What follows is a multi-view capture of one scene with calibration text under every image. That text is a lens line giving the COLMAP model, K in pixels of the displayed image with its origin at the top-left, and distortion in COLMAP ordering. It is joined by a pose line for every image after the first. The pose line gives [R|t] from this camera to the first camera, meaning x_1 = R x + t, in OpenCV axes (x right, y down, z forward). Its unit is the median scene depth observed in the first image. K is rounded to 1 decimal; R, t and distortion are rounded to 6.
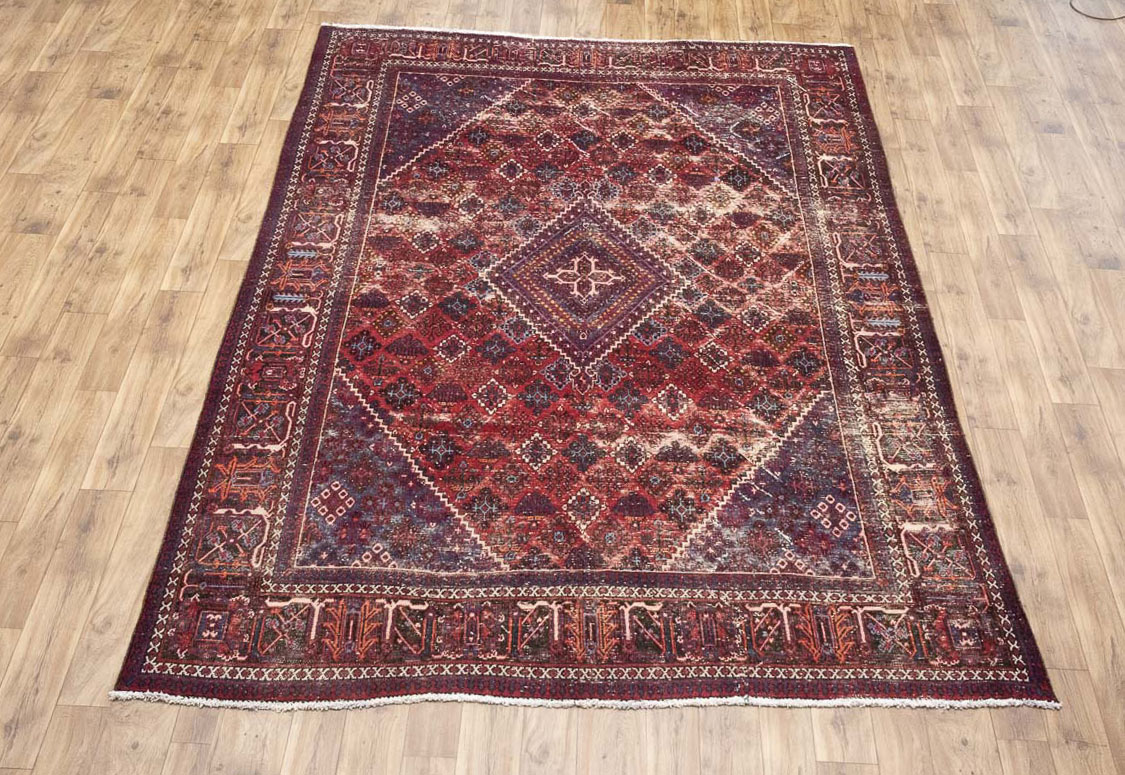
lens RADIAL K [[1297.4, 0, 562.9], [0, 1297.4, 387.3], [0, 0, 1]] dist [0.008477, 0.000472]
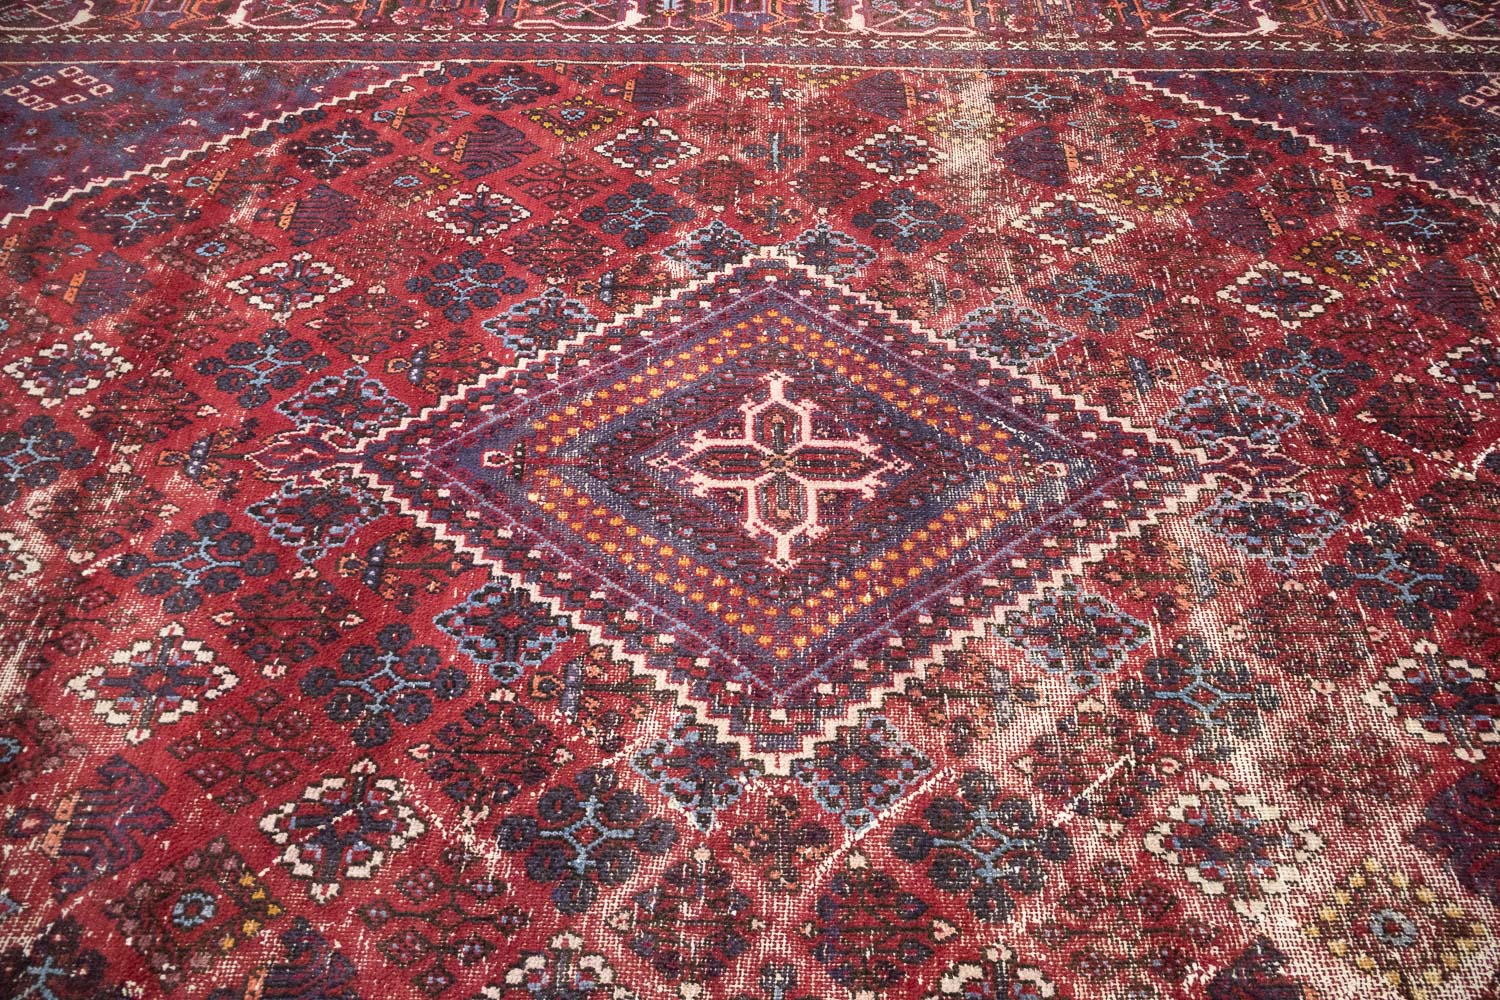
lens RADIAL K [[1230.8, 0, 738.7], [0, 1230.8, 502.6], [0, 0, 1]] dist [-0.003540, 0.007372]
pose [[0.007574, 0.753858, -0.656994, 0.225732], [-0.699428, 0.473550, 0.535305, -0.239770], [0.714663, 0.455465, 0.530856, 0.863466]]
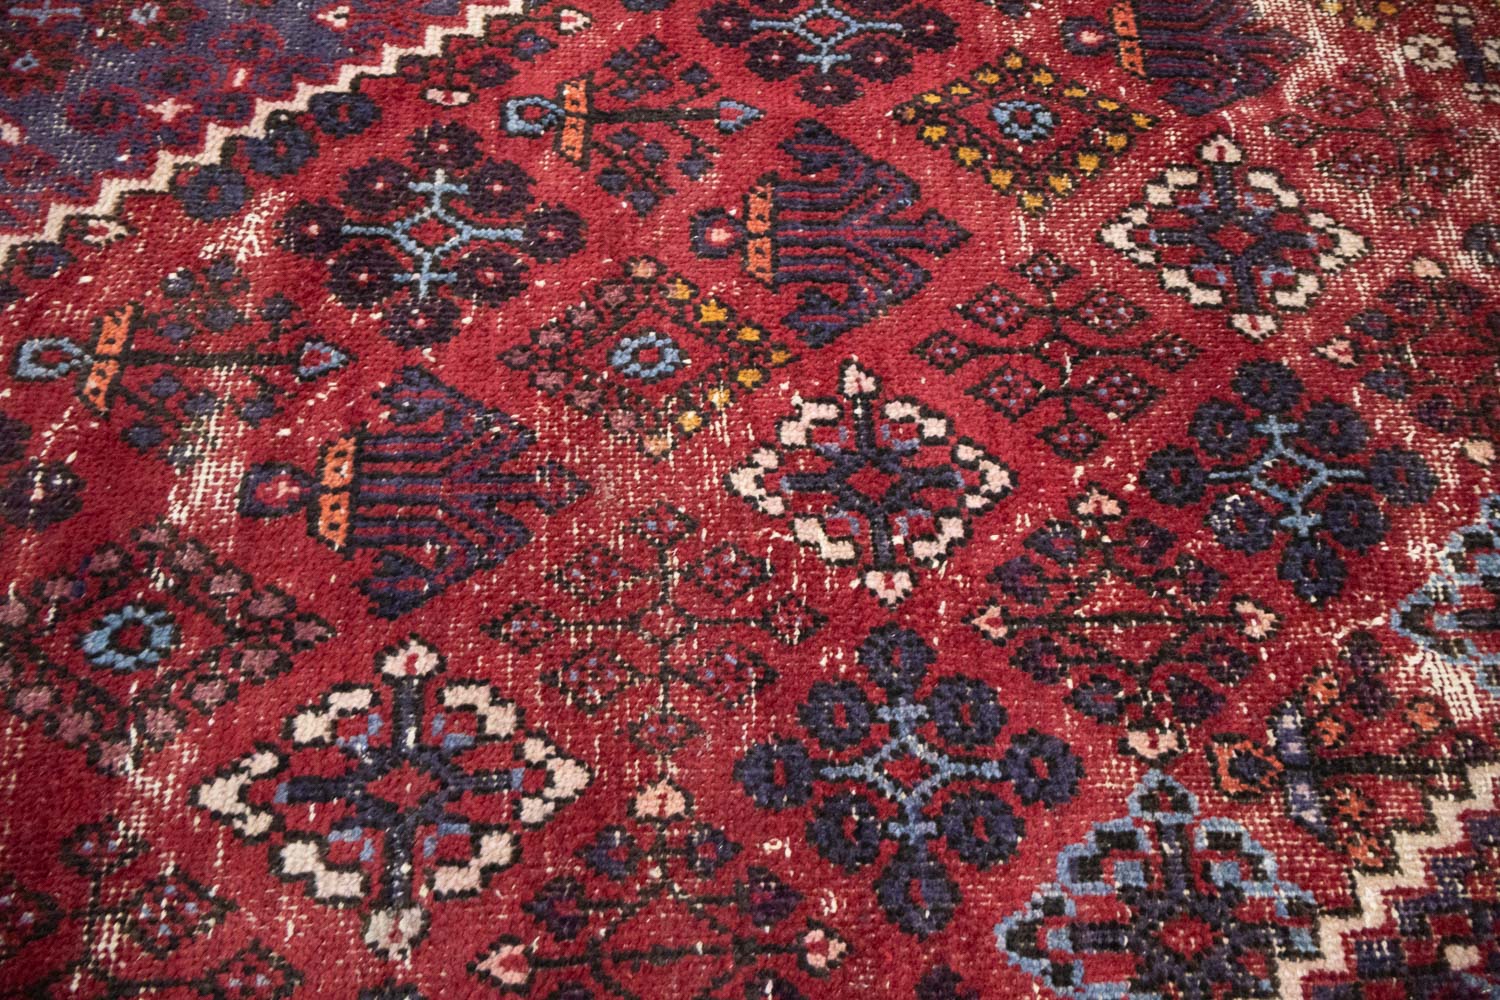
lens RADIAL K [[1261.0, 0, 746.7], [0, 1261.0, 497.8], [0, 0, 1]] dist [-0.001317, -0.006331]
pose [[0.065668, 0.890202, -0.450808, -0.019096], [-0.752304, 0.340969, 0.563719, -0.095746], [0.655535, 0.302126, 0.692093, 0.859922]]
